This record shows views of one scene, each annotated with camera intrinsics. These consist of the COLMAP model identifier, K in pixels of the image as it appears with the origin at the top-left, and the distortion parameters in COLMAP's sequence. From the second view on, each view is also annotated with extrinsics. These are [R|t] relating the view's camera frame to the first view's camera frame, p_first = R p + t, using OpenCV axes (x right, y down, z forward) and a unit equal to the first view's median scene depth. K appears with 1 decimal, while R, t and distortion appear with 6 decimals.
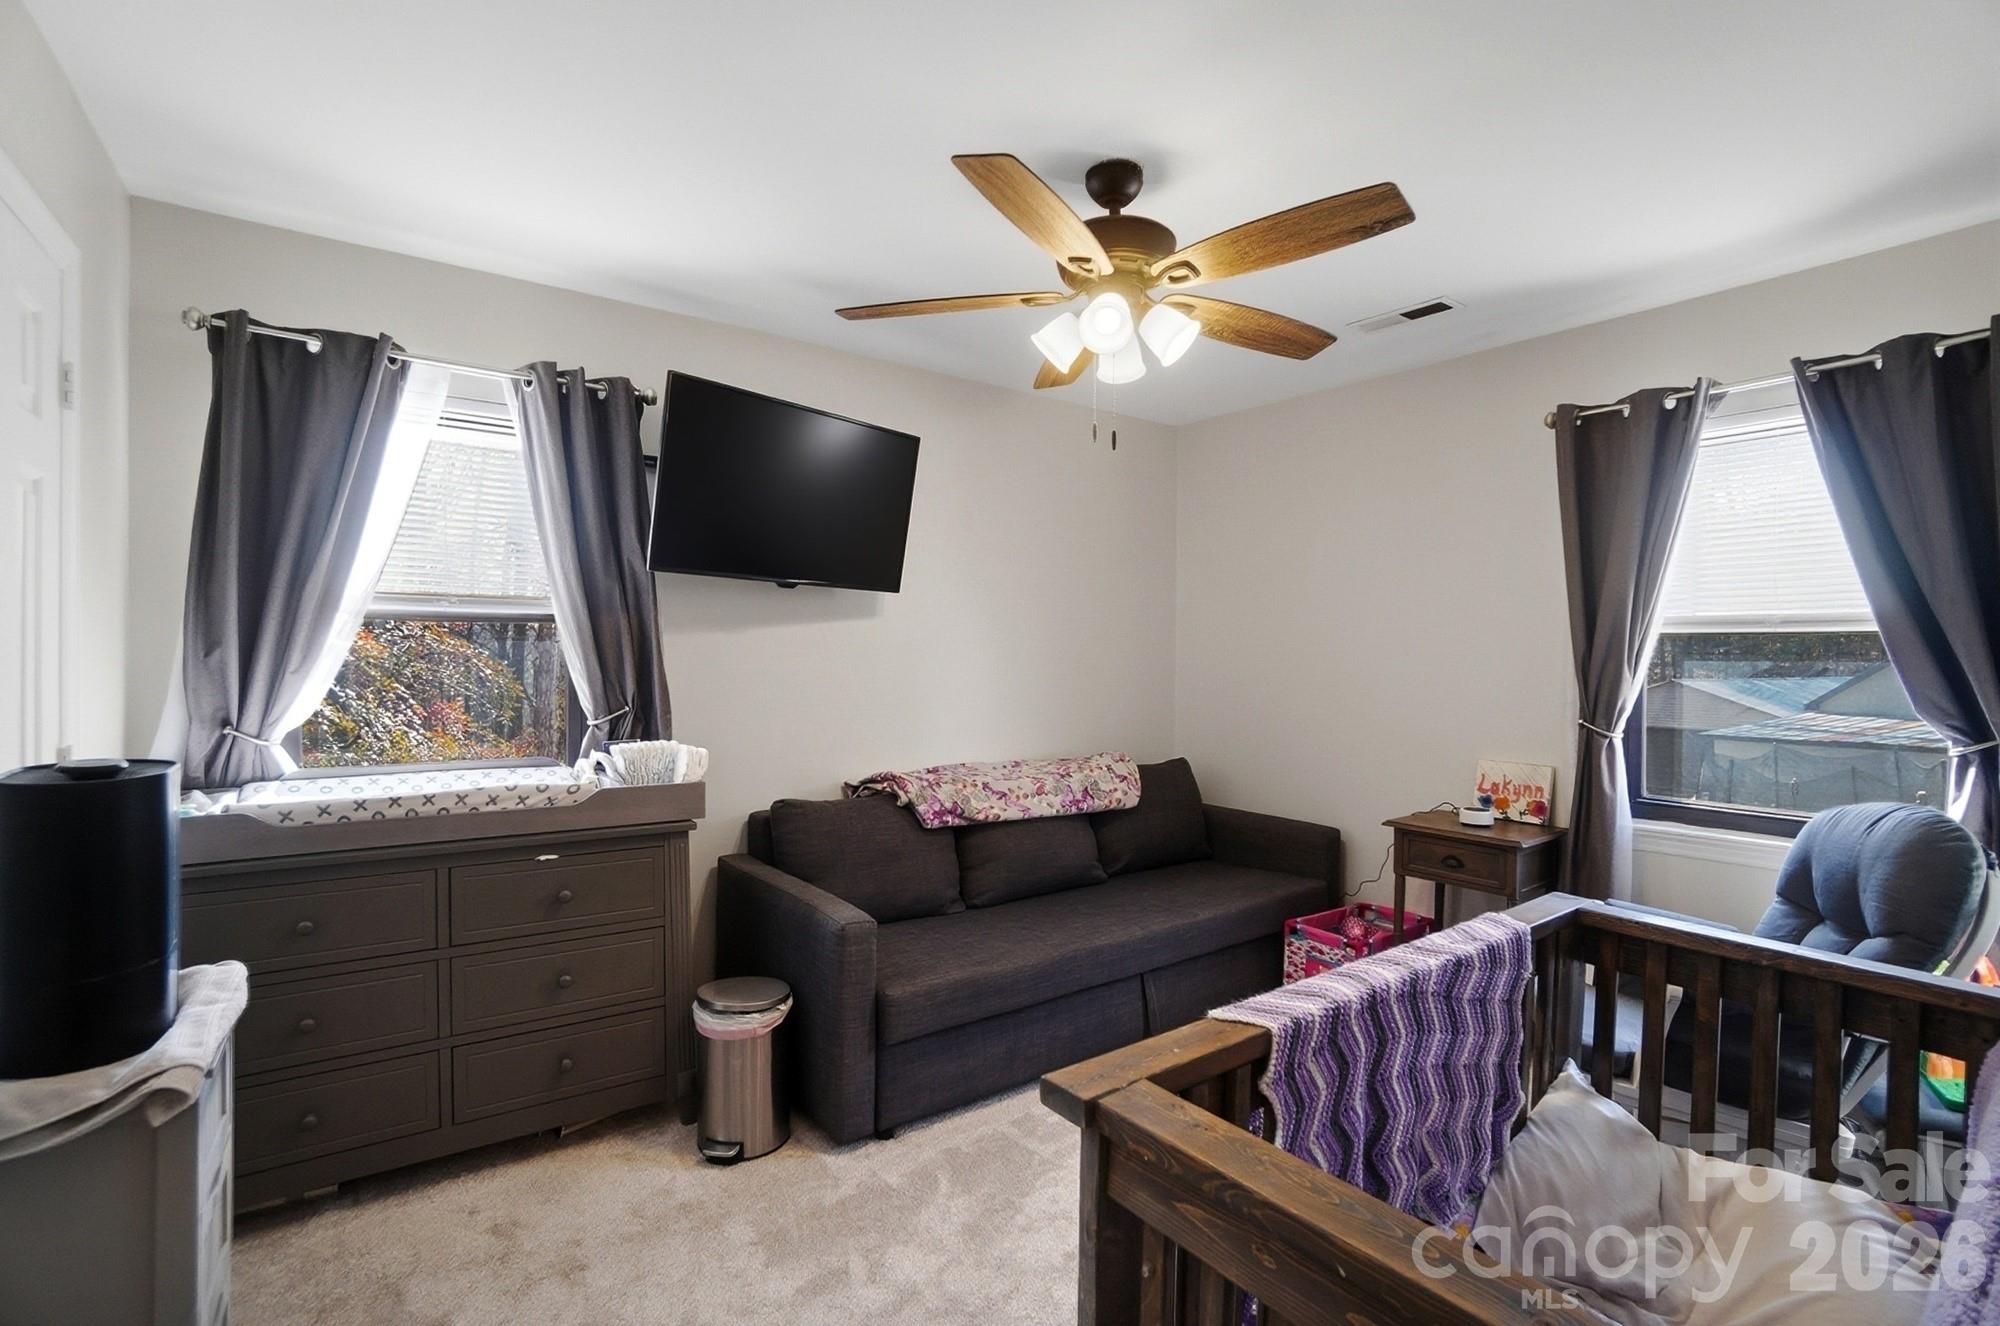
lens RADIAL K [[898.4, 0, 990.9], [0, 898.4, 663.1], [0, 0, 1]] dist [-0.050719, 0.000278]
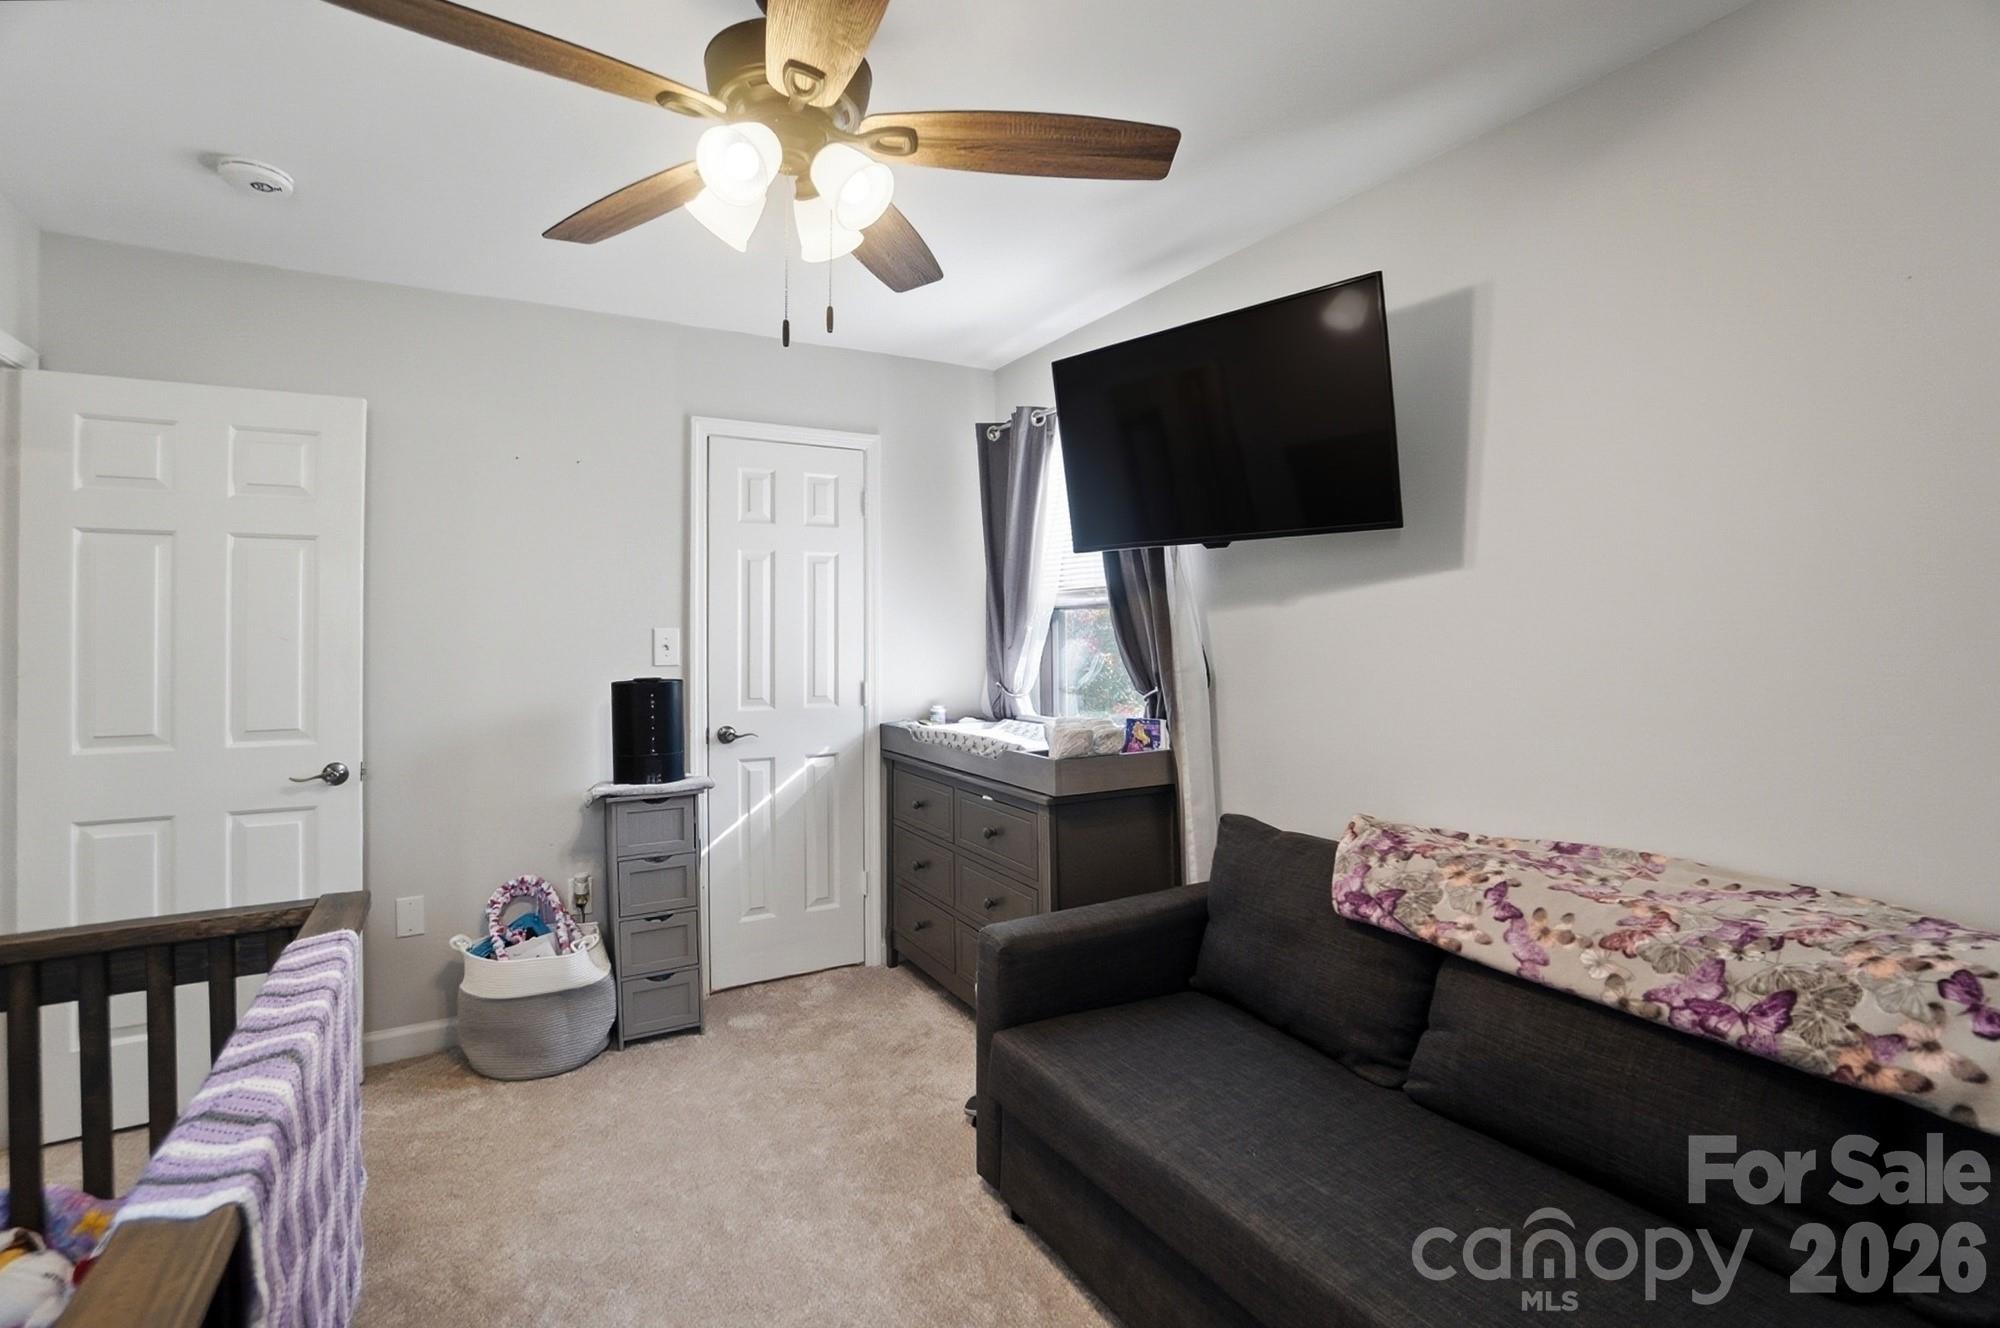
lens RADIAL K [[896.5, 0, 995.5], [0, 896.5, 632.7], [0, 0, 1]] dist [-0.063400, 0.020910]
pose [[-0.084472, -0.003371, -0.996420, 0.525697], [0.000455, 0.999994, -0.003421, -0.005294], [0.996426, -0.000742, -0.084470, 0.777030]]
